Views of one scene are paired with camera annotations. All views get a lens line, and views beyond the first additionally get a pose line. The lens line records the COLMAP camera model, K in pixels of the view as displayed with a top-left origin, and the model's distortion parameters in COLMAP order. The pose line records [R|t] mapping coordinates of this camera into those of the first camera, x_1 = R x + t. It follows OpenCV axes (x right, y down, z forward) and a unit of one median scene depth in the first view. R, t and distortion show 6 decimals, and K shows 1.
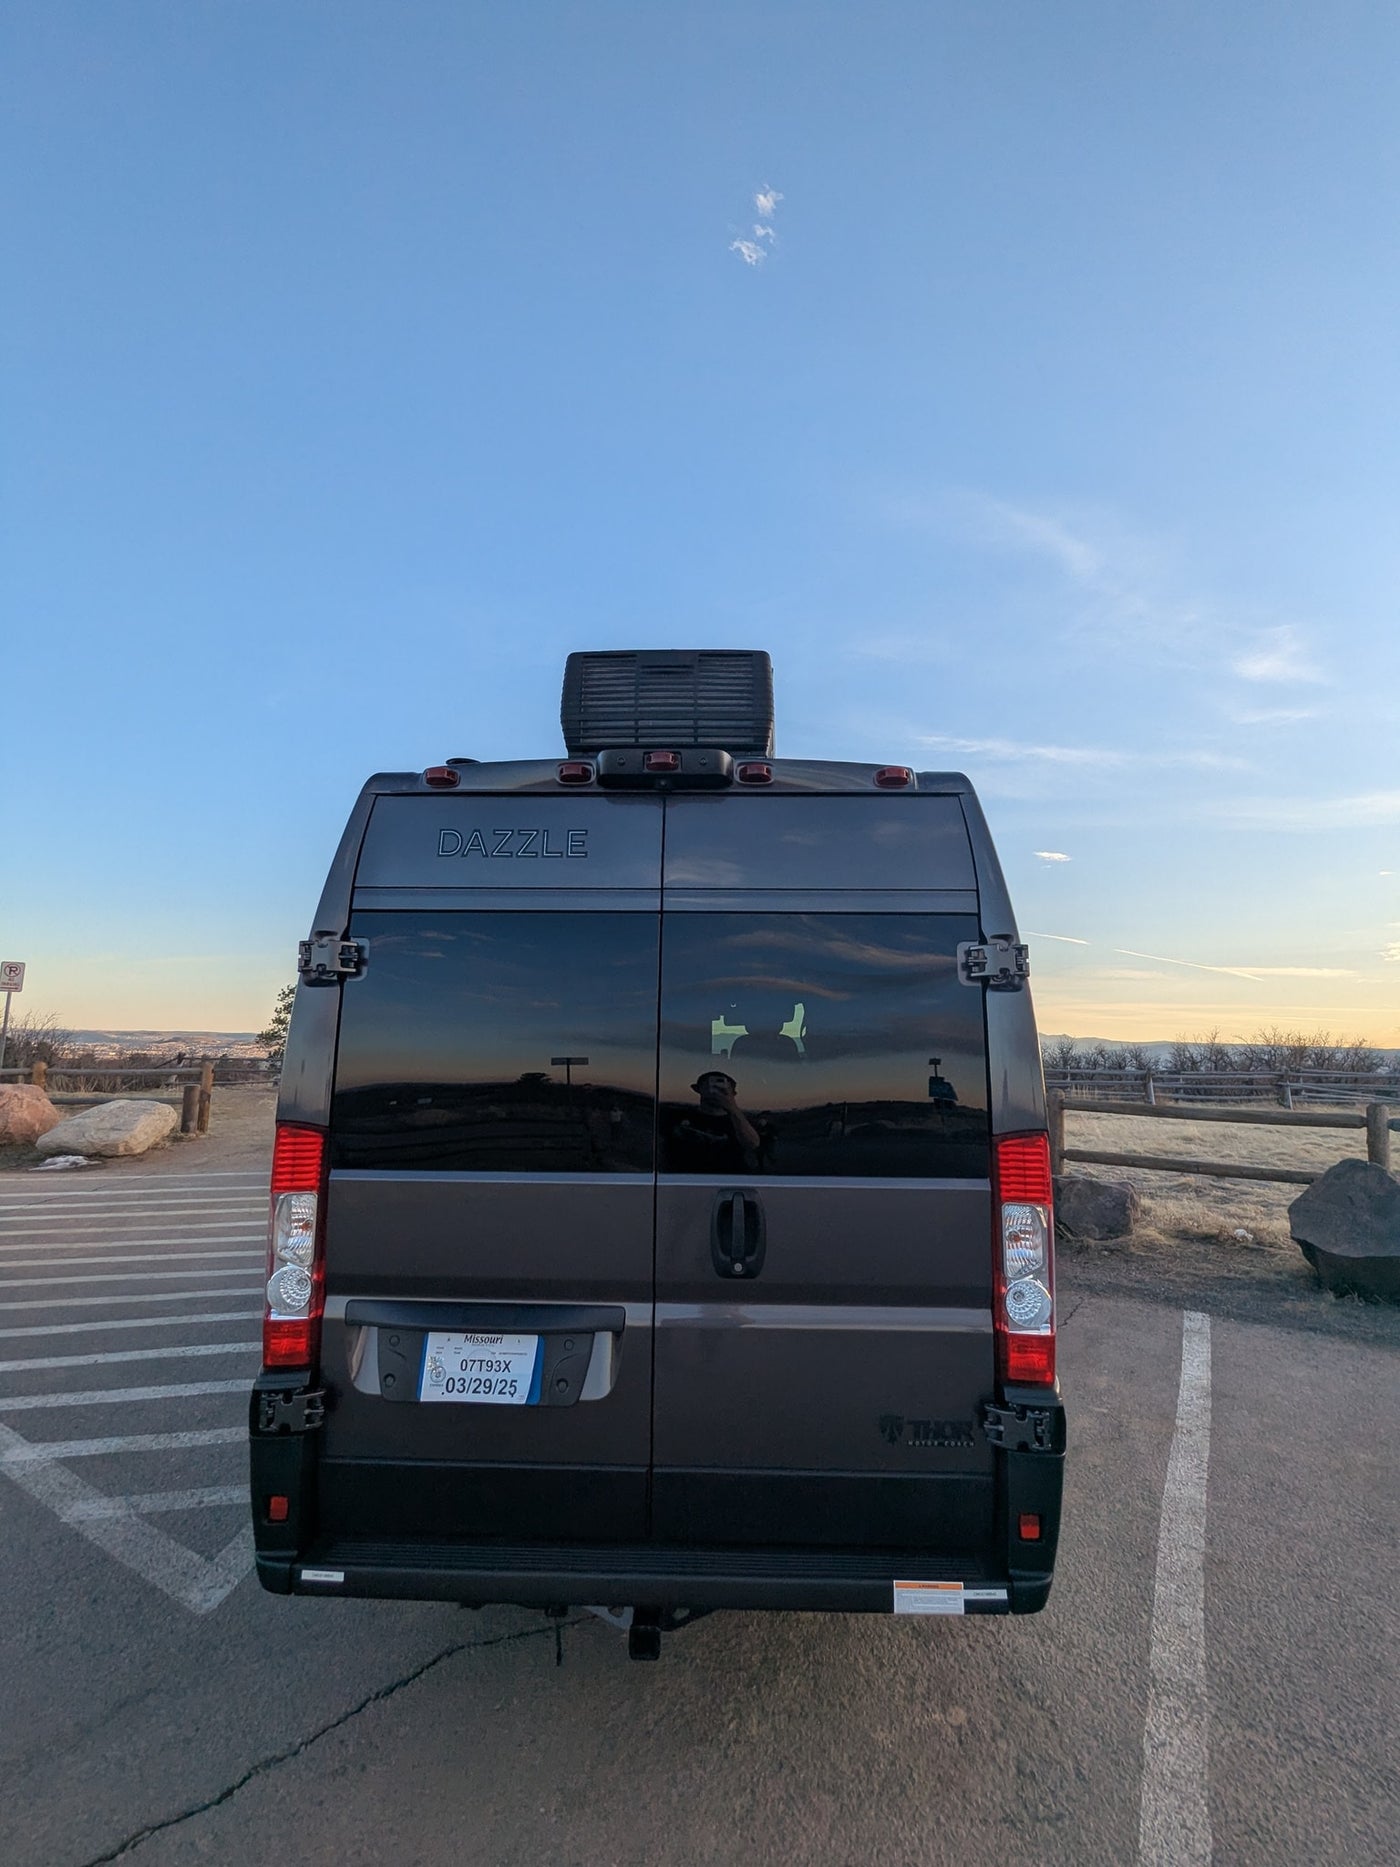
lens RADIAL K [[890.4, 0, 700.0], [0, 890.4, 933.5], [0, 0, 1]] dist [-0.009755, 0.006115]
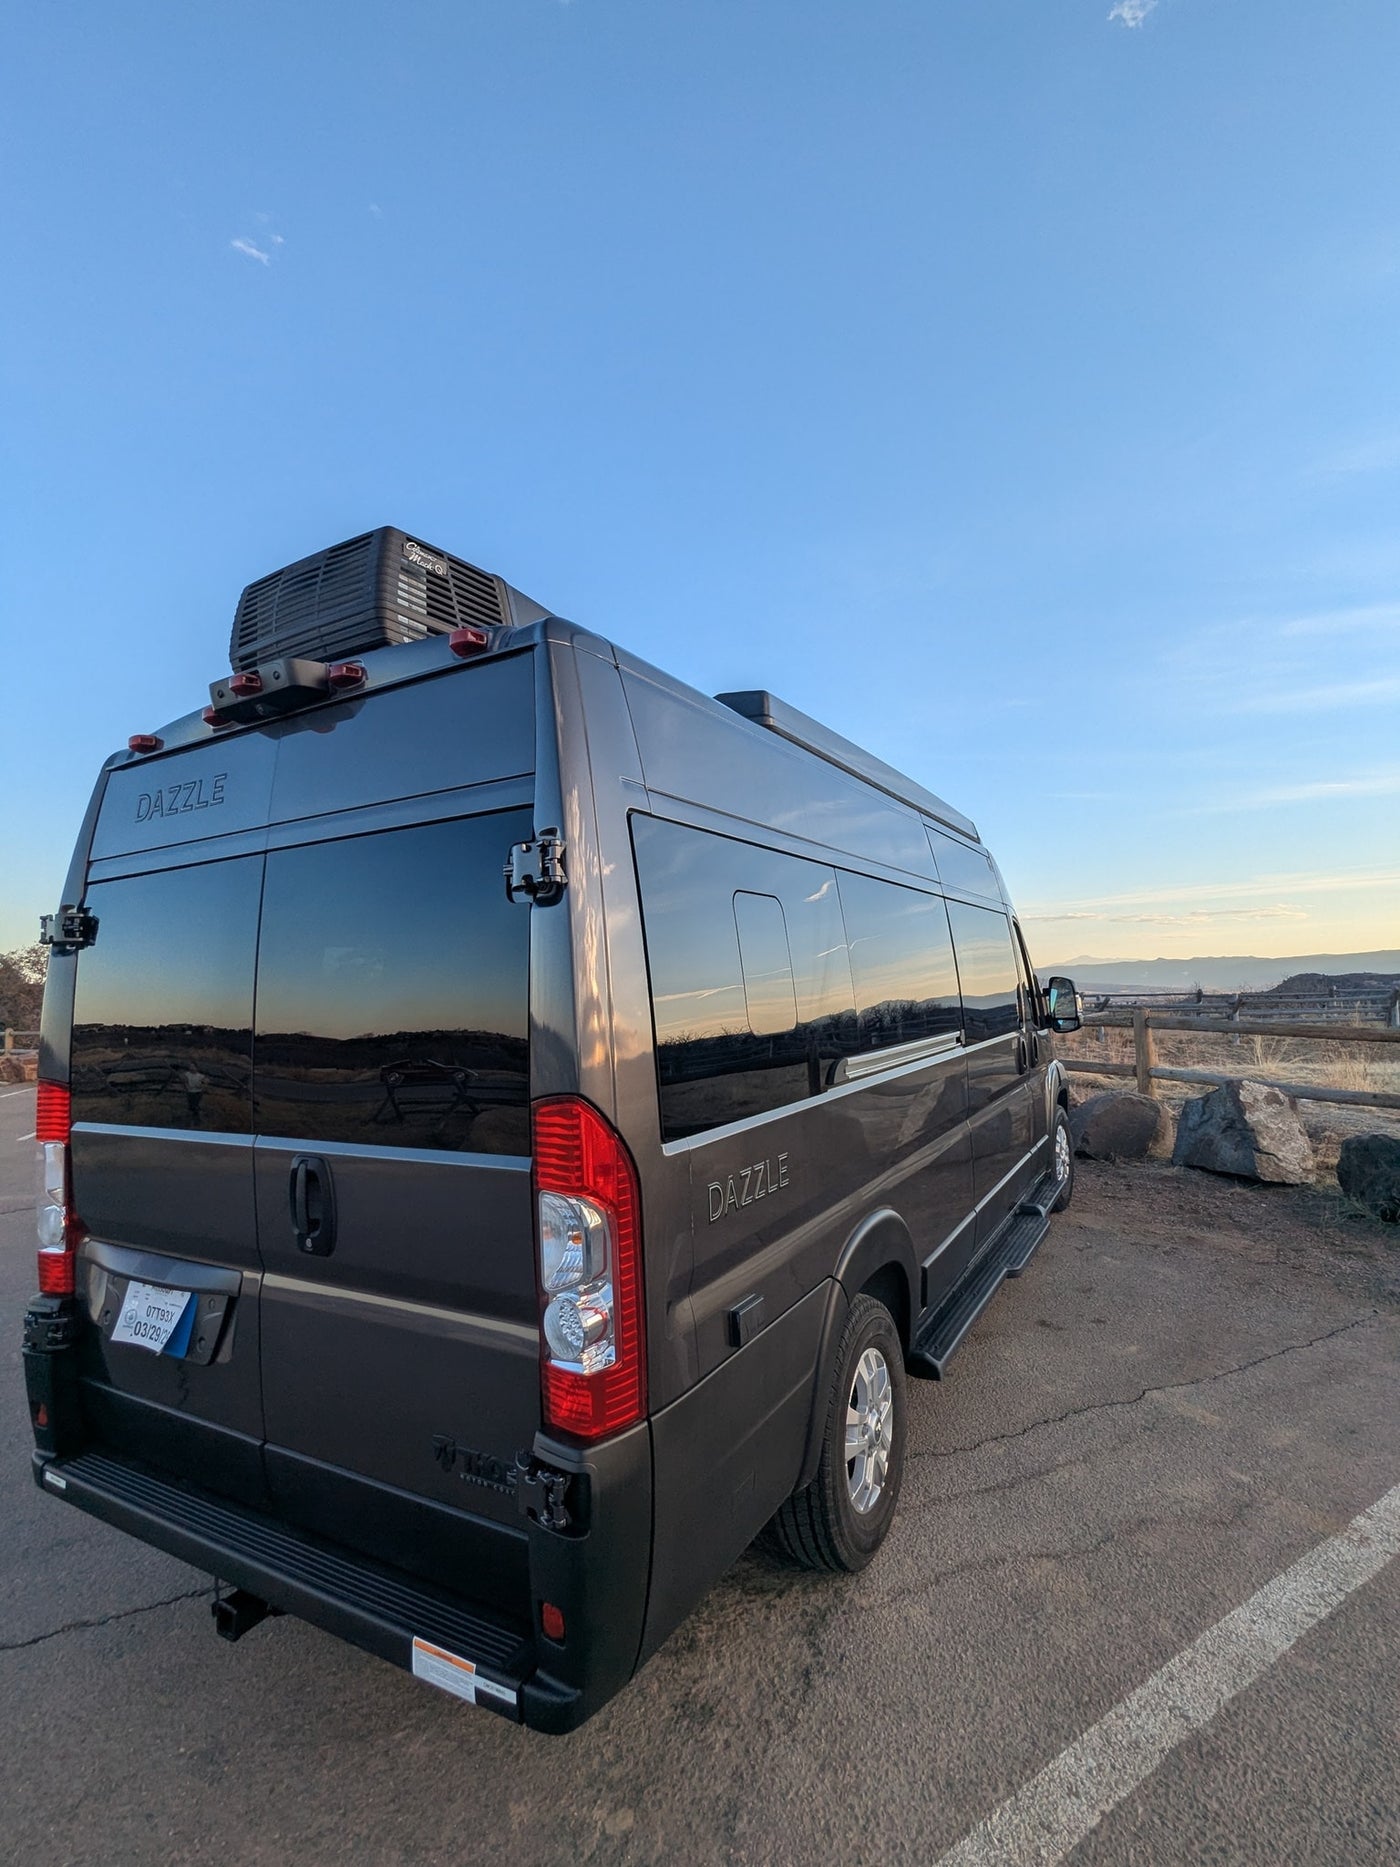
lens RADIAL K [[890.4, 0, 700.0], [0, 890.4, 933.5], [0, 0, 1]] dist [-0.009755, 0.006115]
pose [[0.879764, -0.073302, -0.469726, 0.812026], [0.105312, 0.993544, 0.042197, 0.072132], [0.463600, -0.086591, 0.881803, 0.420474]]
